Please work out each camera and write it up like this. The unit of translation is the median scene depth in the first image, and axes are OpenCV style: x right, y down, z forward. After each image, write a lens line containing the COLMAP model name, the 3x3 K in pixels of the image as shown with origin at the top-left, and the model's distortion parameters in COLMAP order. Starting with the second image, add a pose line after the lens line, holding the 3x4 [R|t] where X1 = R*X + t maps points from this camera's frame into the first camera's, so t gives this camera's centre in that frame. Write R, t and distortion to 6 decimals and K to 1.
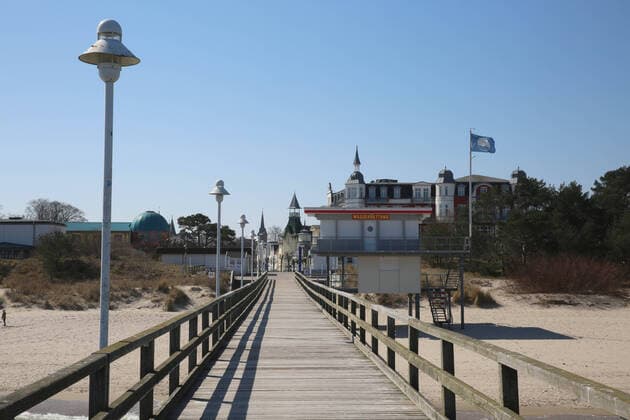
lens RADIAL K [[658.4, 0, 315.0], [0, 658.4, 210.0], [0, 0, 1]] dist [0.013673, 0.021020]
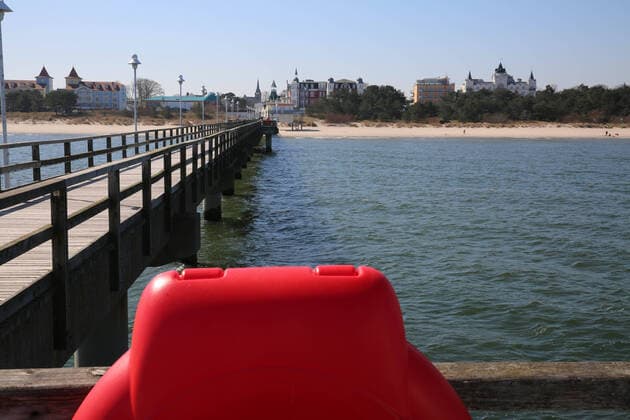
lens RADIAL K [[866.7, 0, 314.0], [0, 866.7, 201.4], [0, 0, 1]] dist [0.085230, 0.042832]
pose [[0.999856, 0.007714, -0.015105, 0.183024], [-0.004777, 0.982609, 0.185627, -0.206013], [0.016274, -0.185528, 0.982504, -2.283031]]
